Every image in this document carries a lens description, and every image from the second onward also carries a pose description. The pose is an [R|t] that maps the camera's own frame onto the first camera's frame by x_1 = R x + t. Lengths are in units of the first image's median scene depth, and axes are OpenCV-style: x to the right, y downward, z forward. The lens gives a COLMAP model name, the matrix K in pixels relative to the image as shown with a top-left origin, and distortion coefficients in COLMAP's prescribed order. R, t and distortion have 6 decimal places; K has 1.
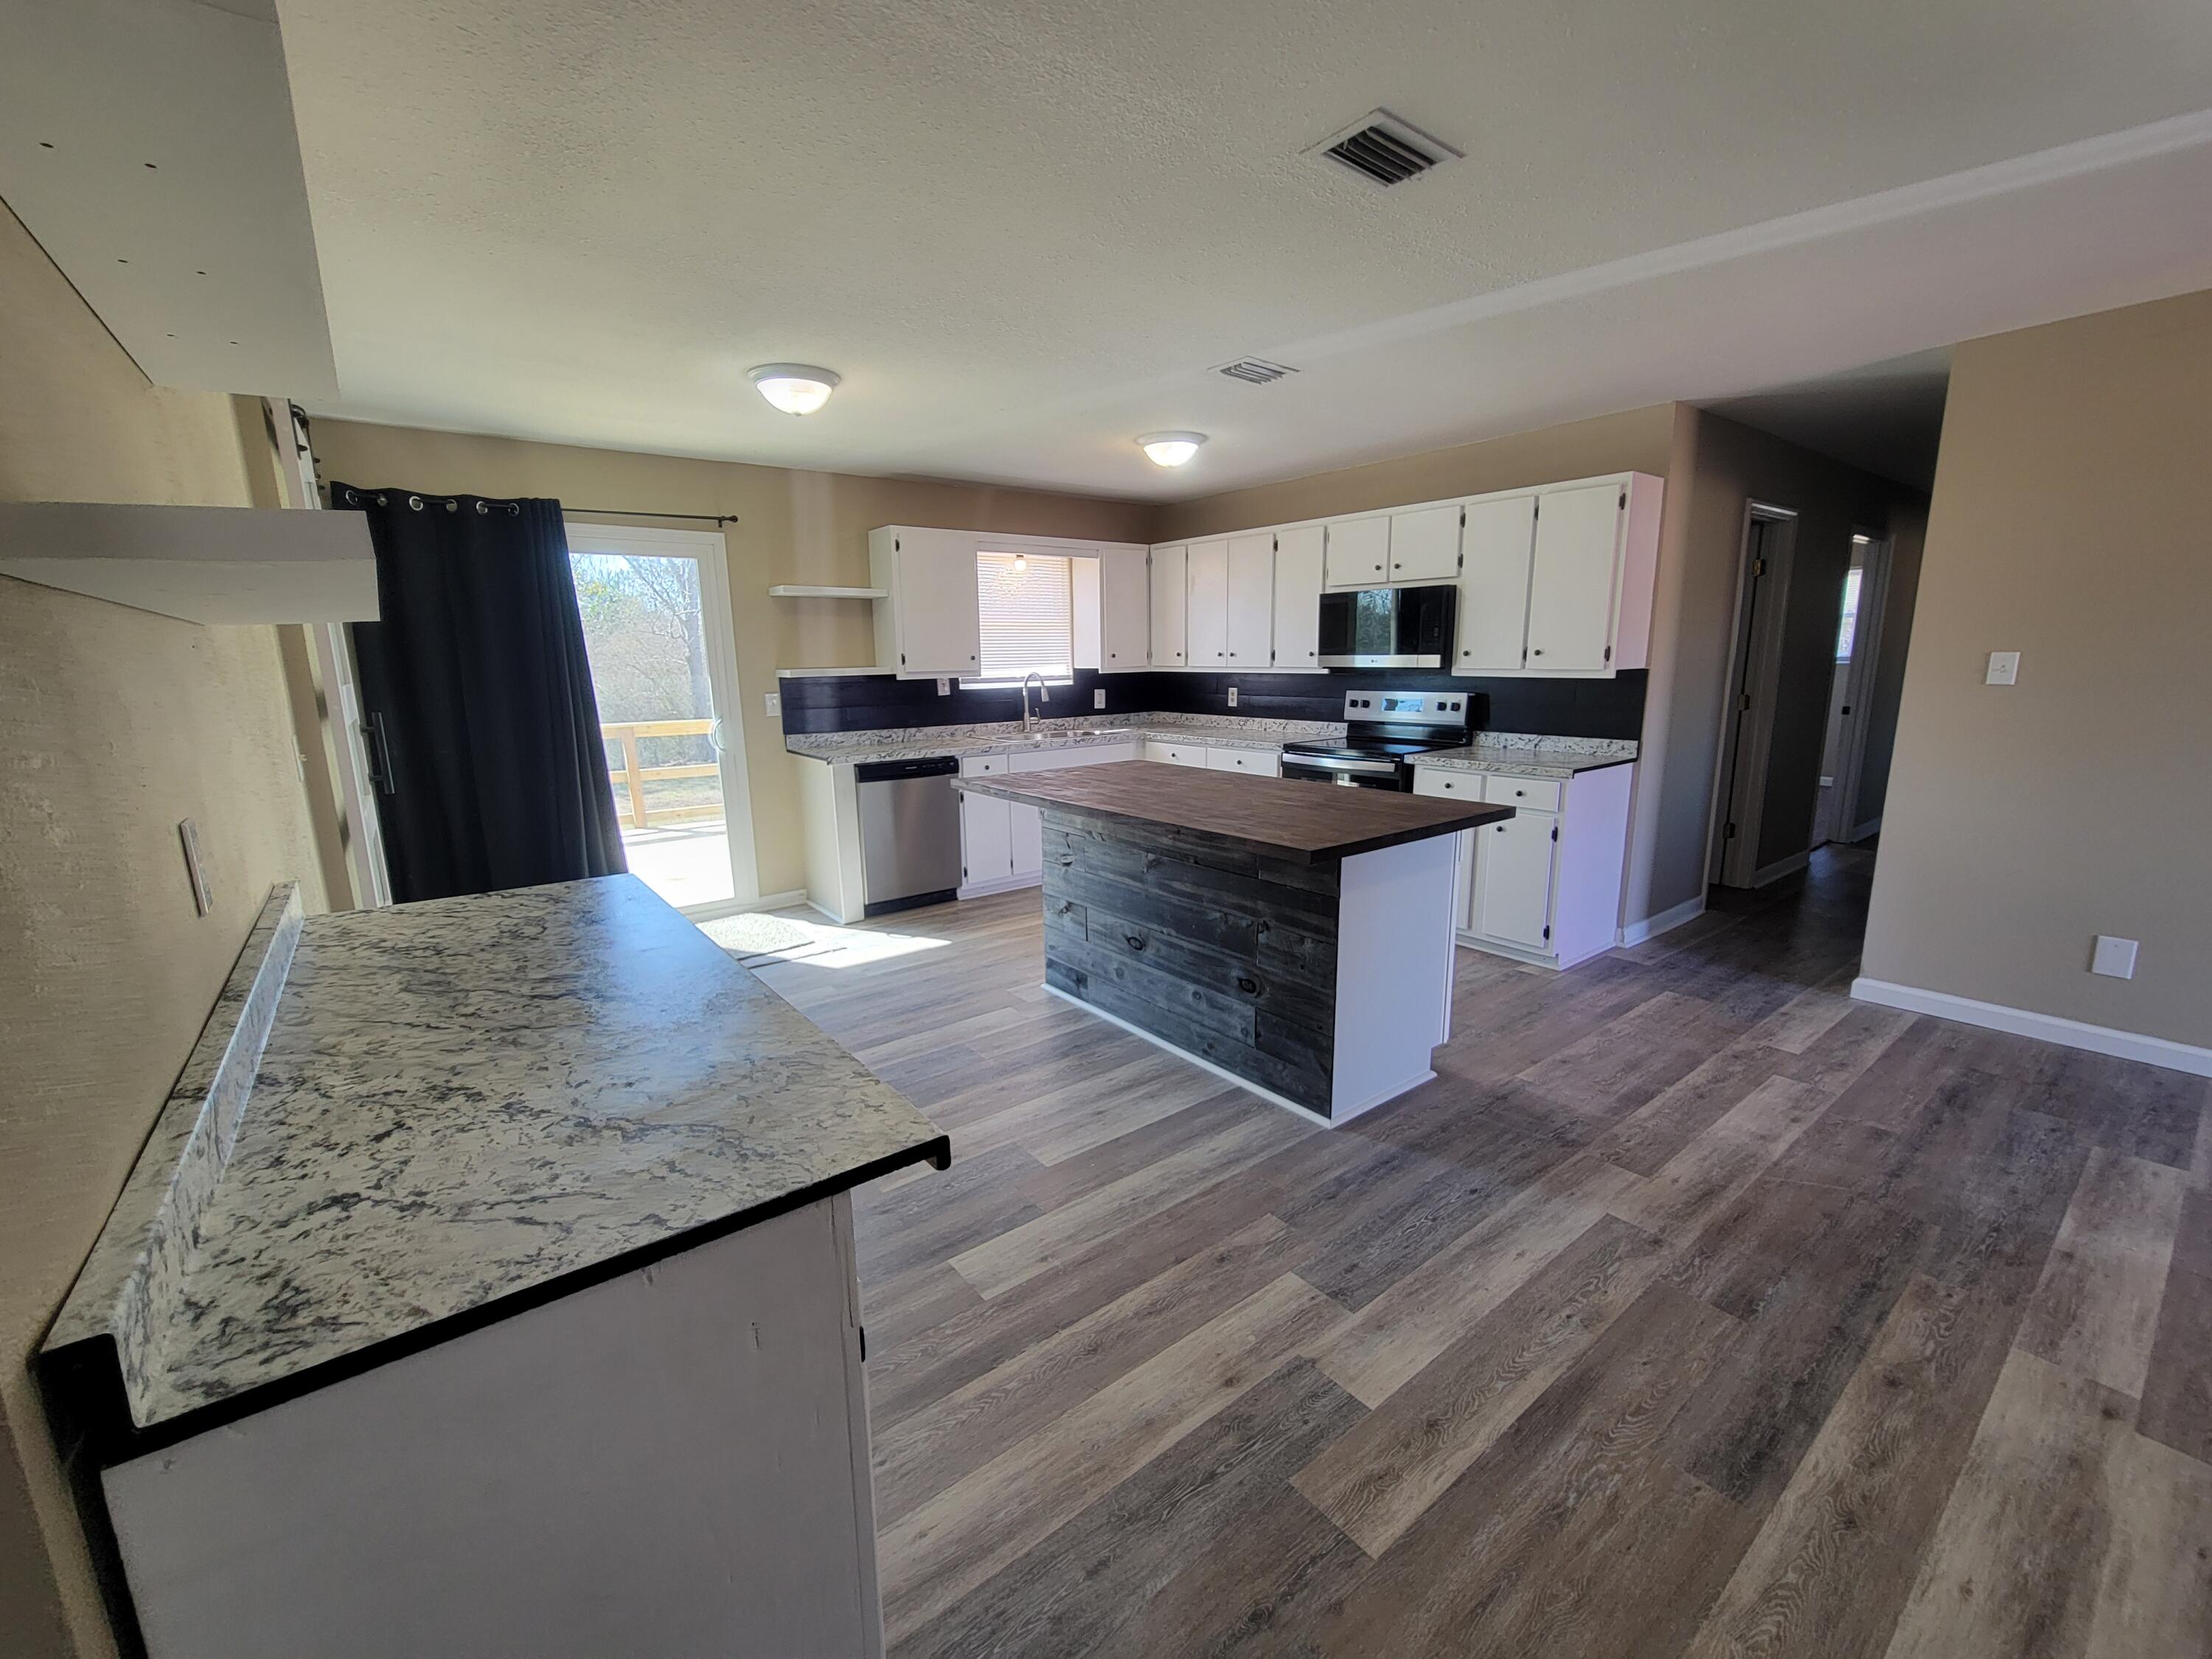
lens RADIAL K [[898.9, 0, 1104.8], [0, 898.9, 840.6], [0, 0, 1]] dist [0.001317, -0.001582]
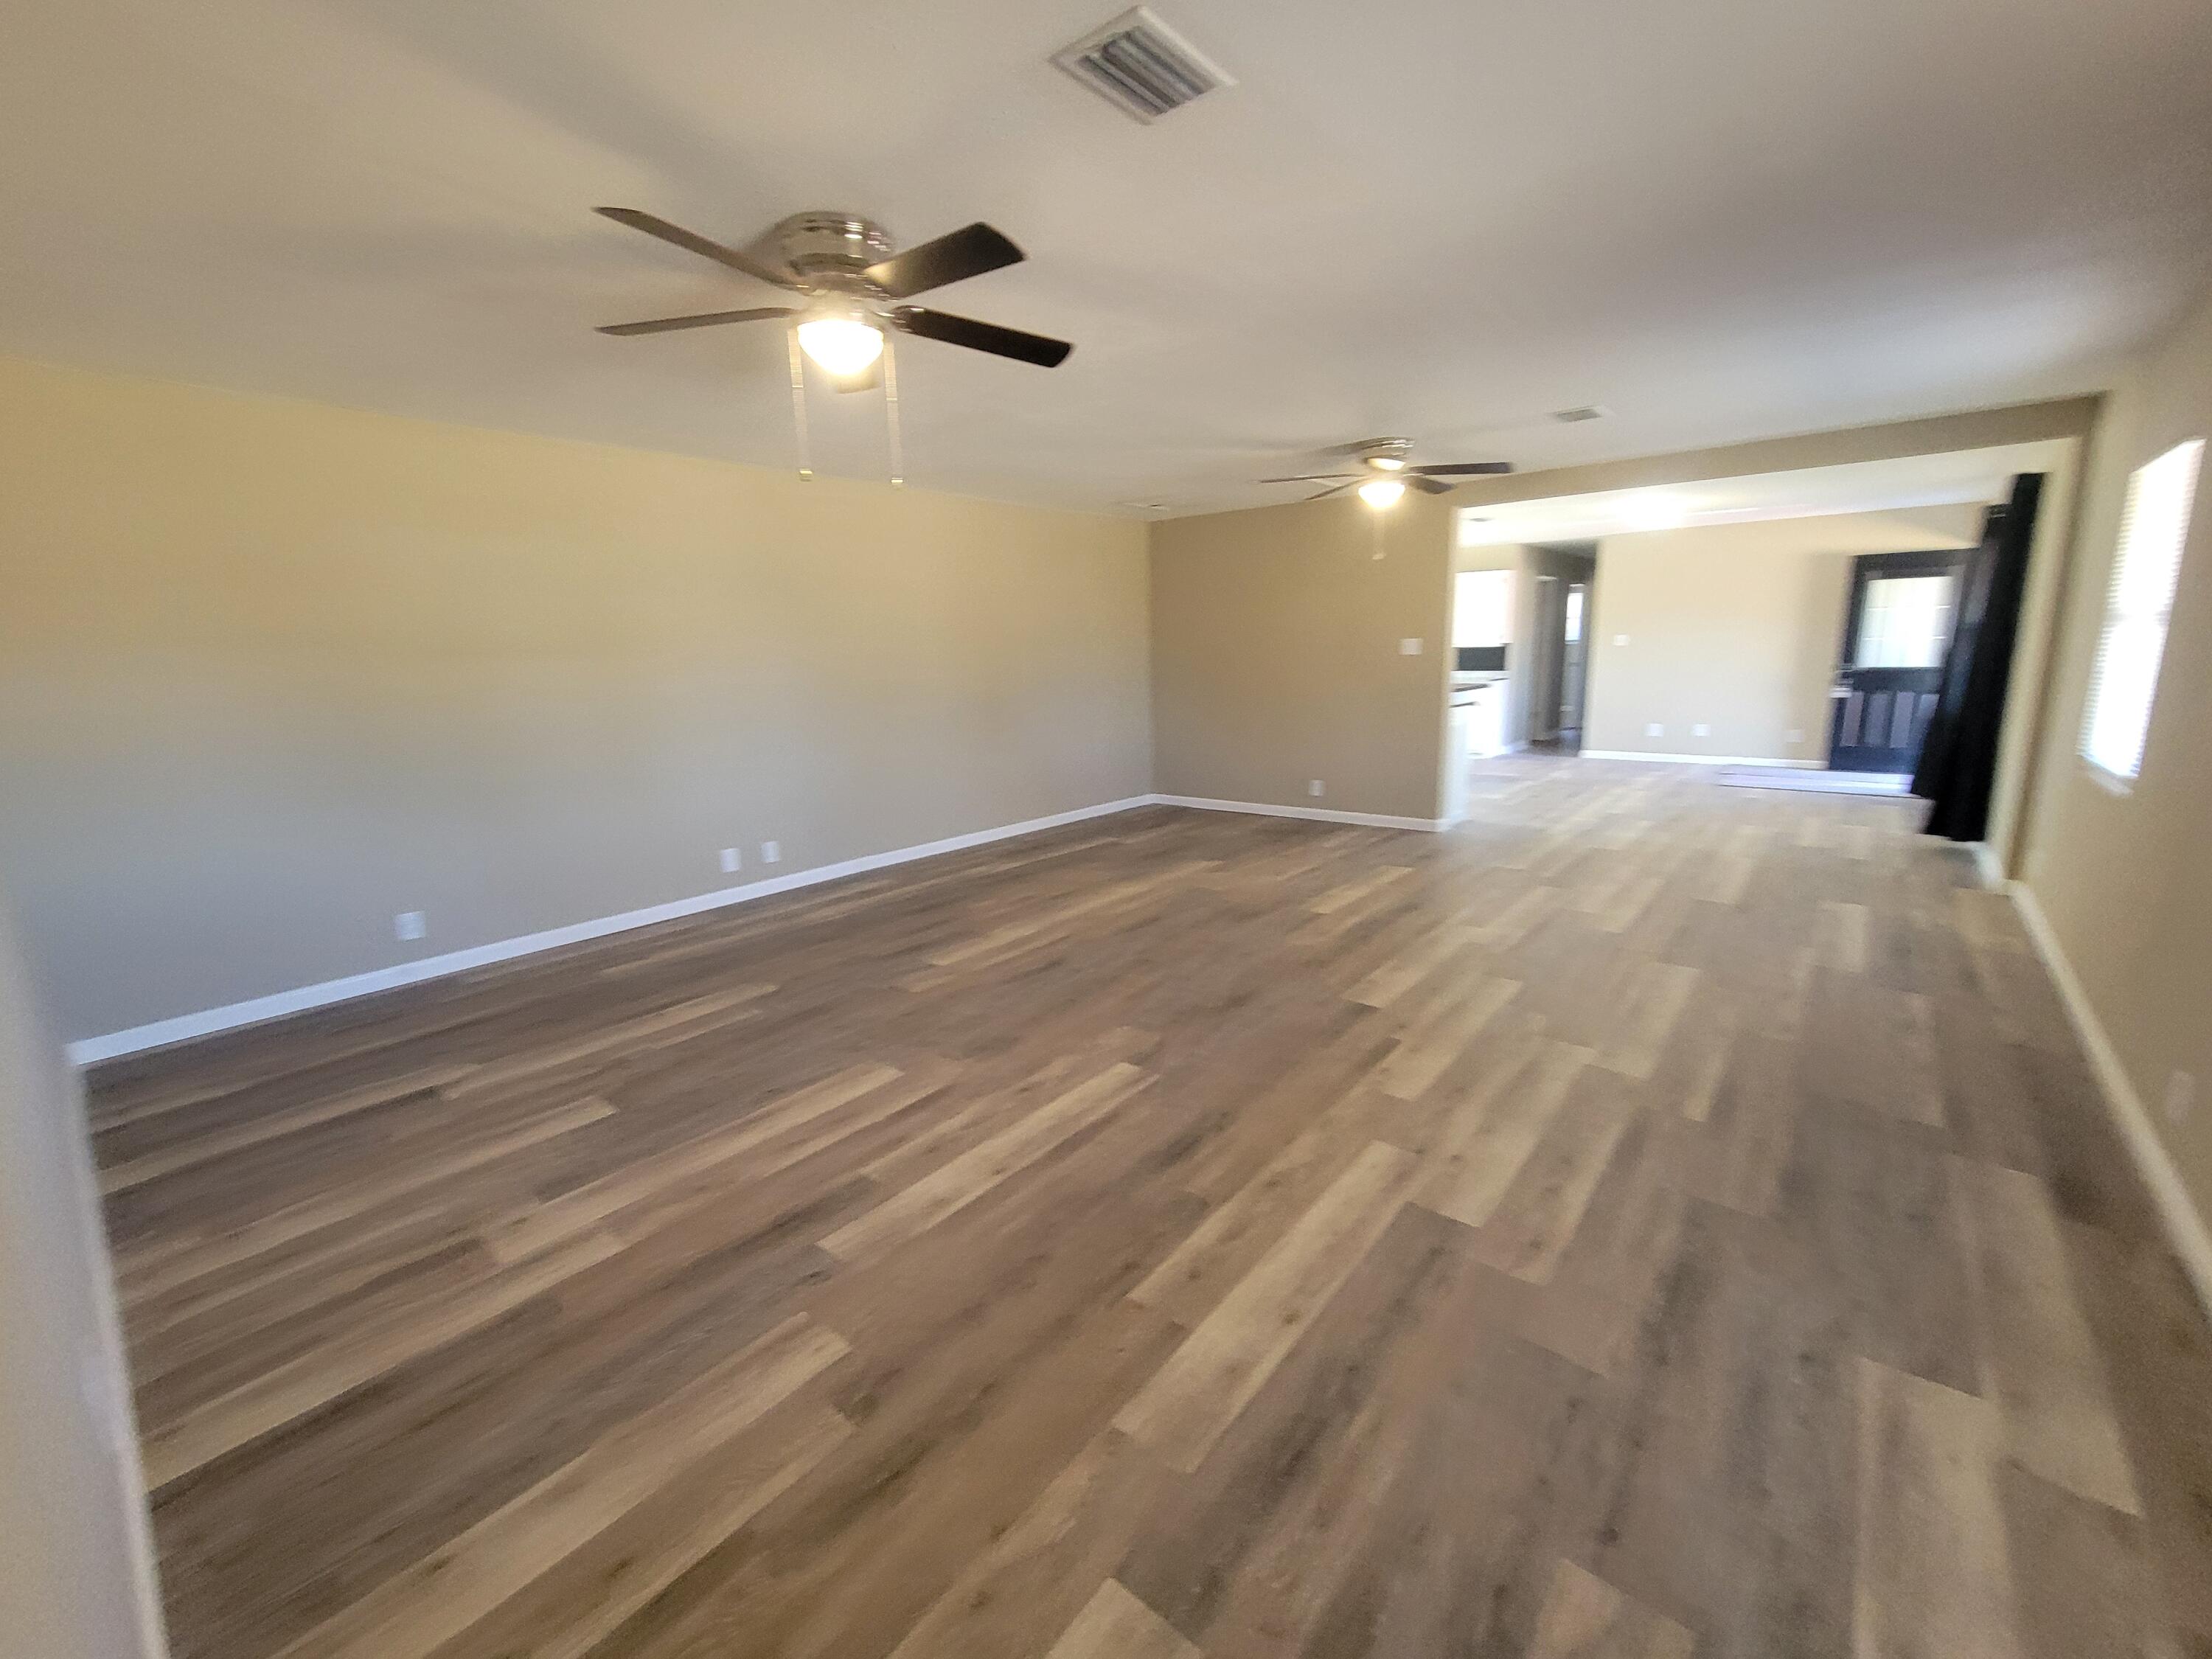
lens RADIAL K [[898.9, 0, 1112.1], [0, 898.9, 839.8], [0, 0, 1]] dist [0.001317, -0.001582]
pose [[0.975316, -0.051695, 0.214677, -1.011314], [0.050541, 0.998663, 0.010865, 0.263483], [-0.214952, 0.000253, 0.976625, -1.179368]]
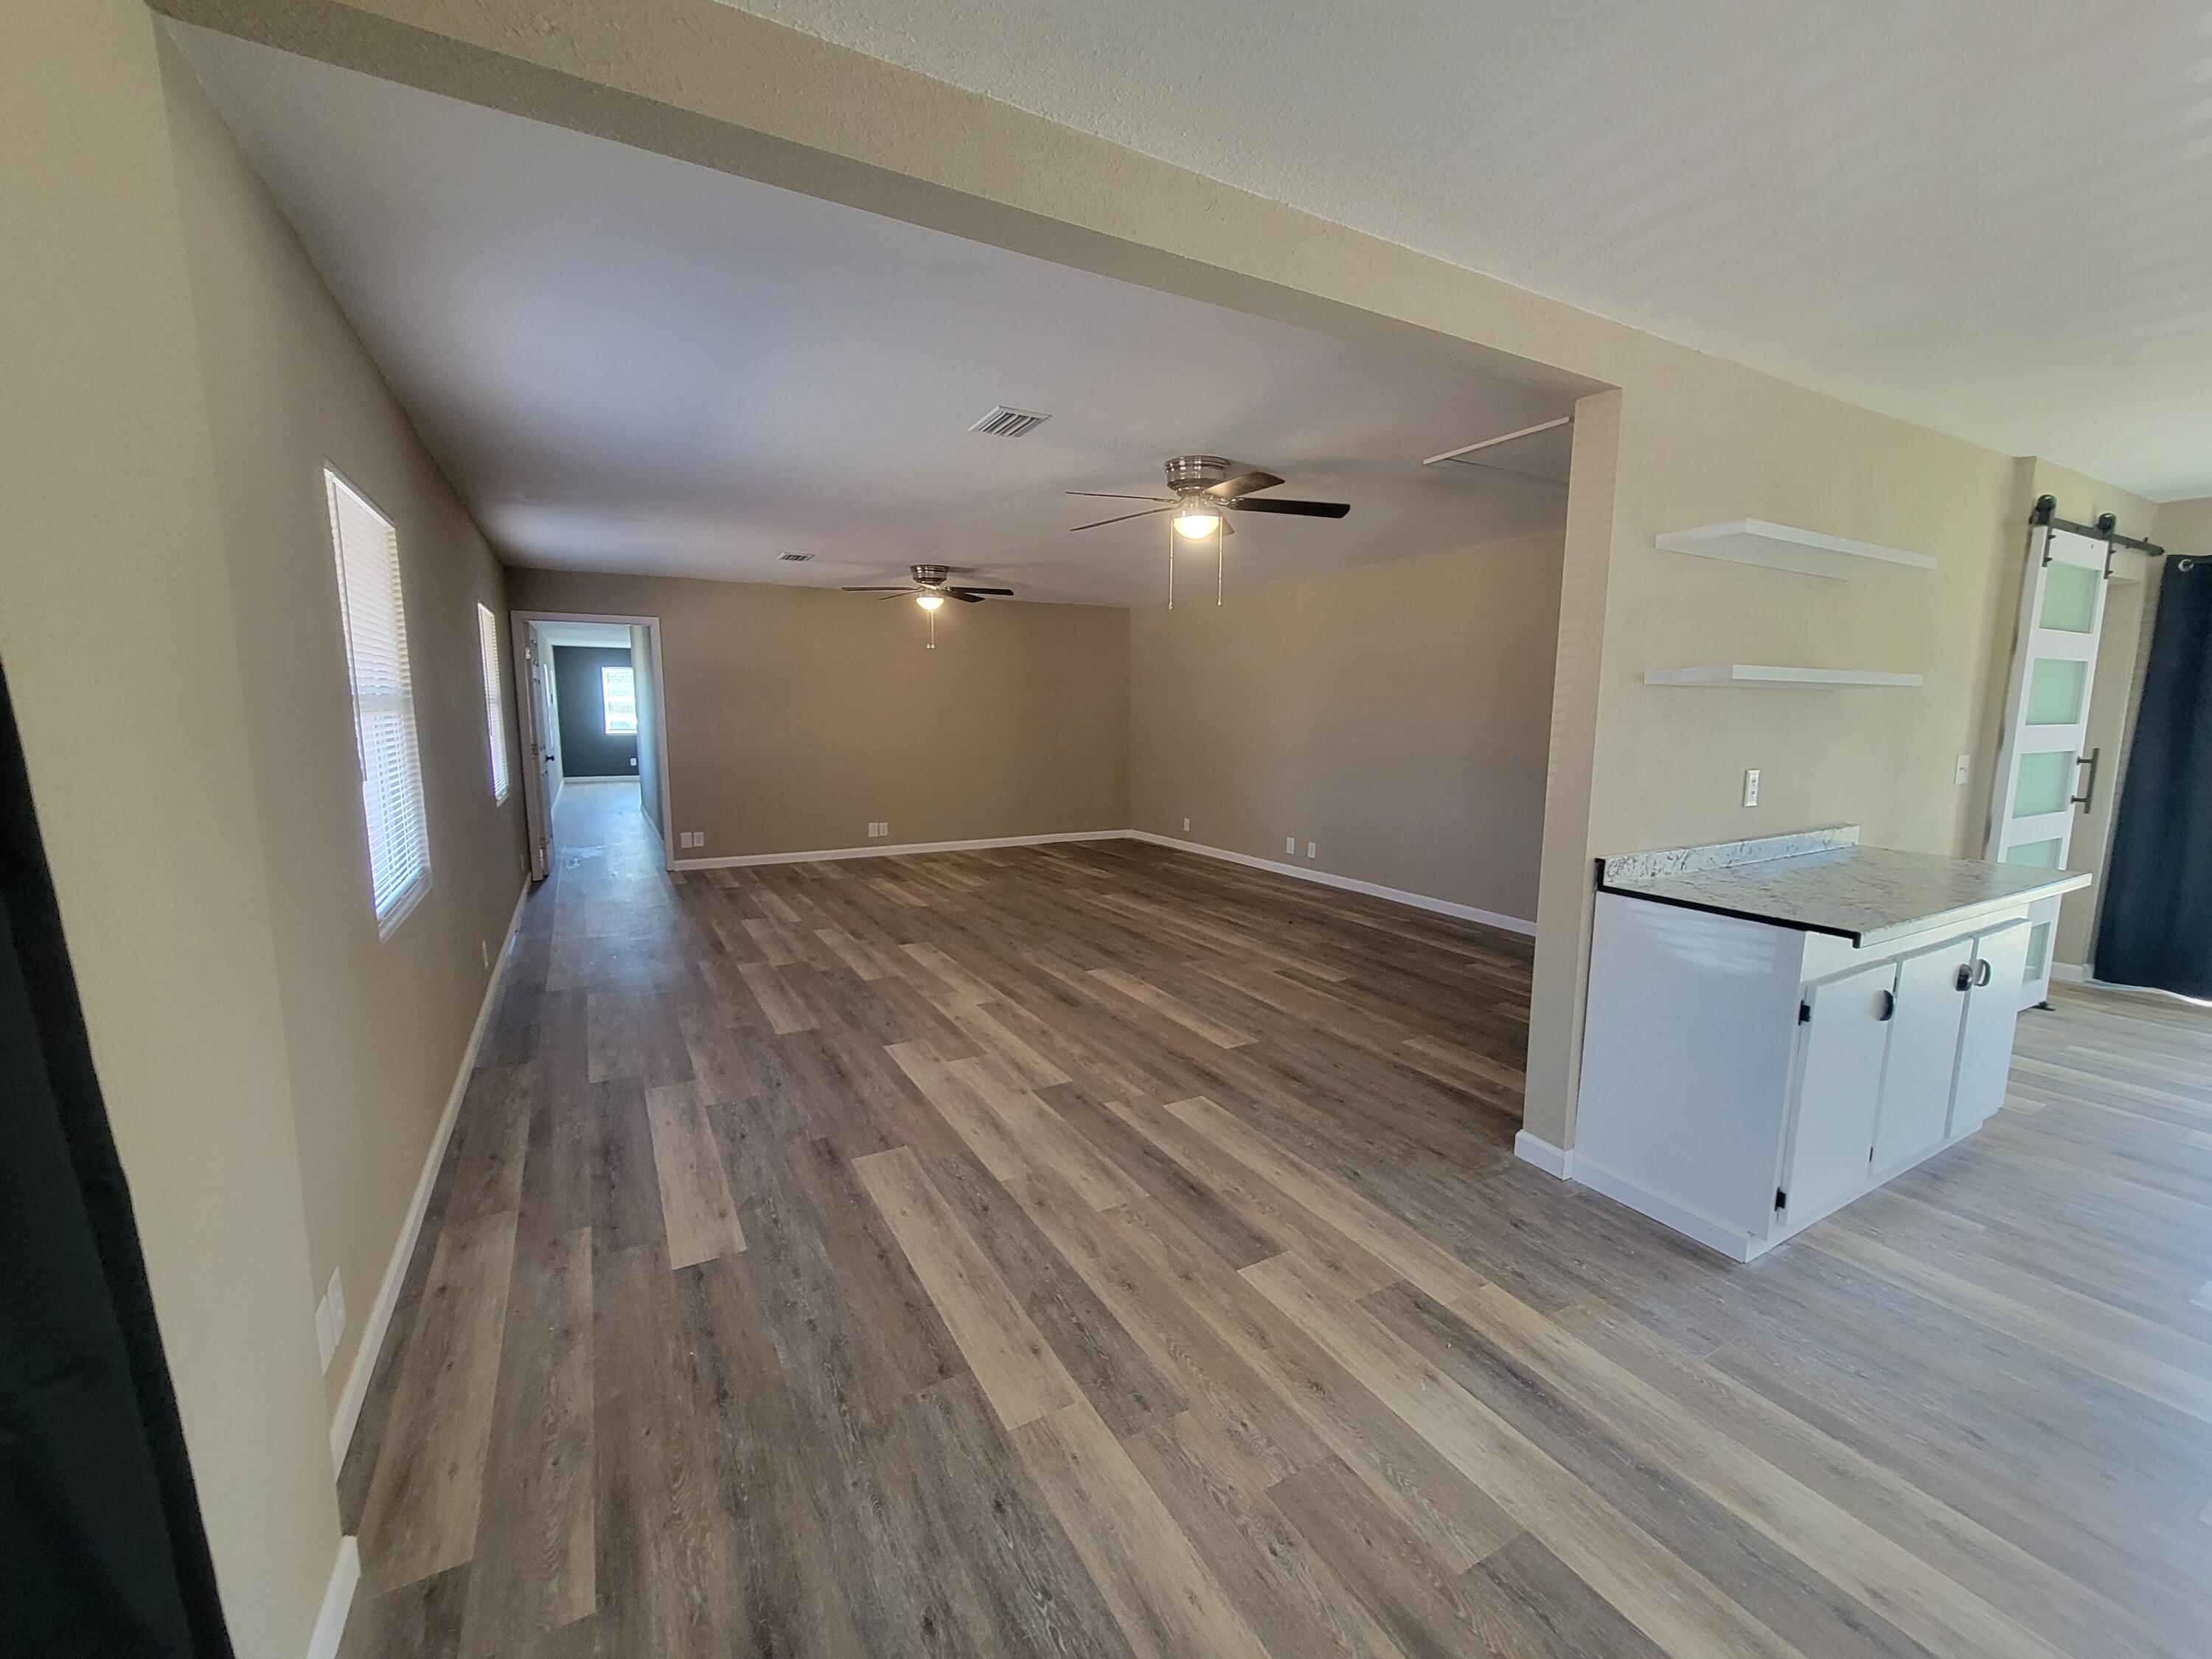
lens RADIAL K [[898.9, 0, 1098.1], [0, 898.9, 836.3], [0, 0, 1]] dist [0.001317, -0.001582]
pose [[-0.147776, 0.159393, -0.976092, 0.466037], [-0.199151, 0.961917, 0.187228, 0.013917], [0.968763, 0.222057, -0.110406, -0.125300]]
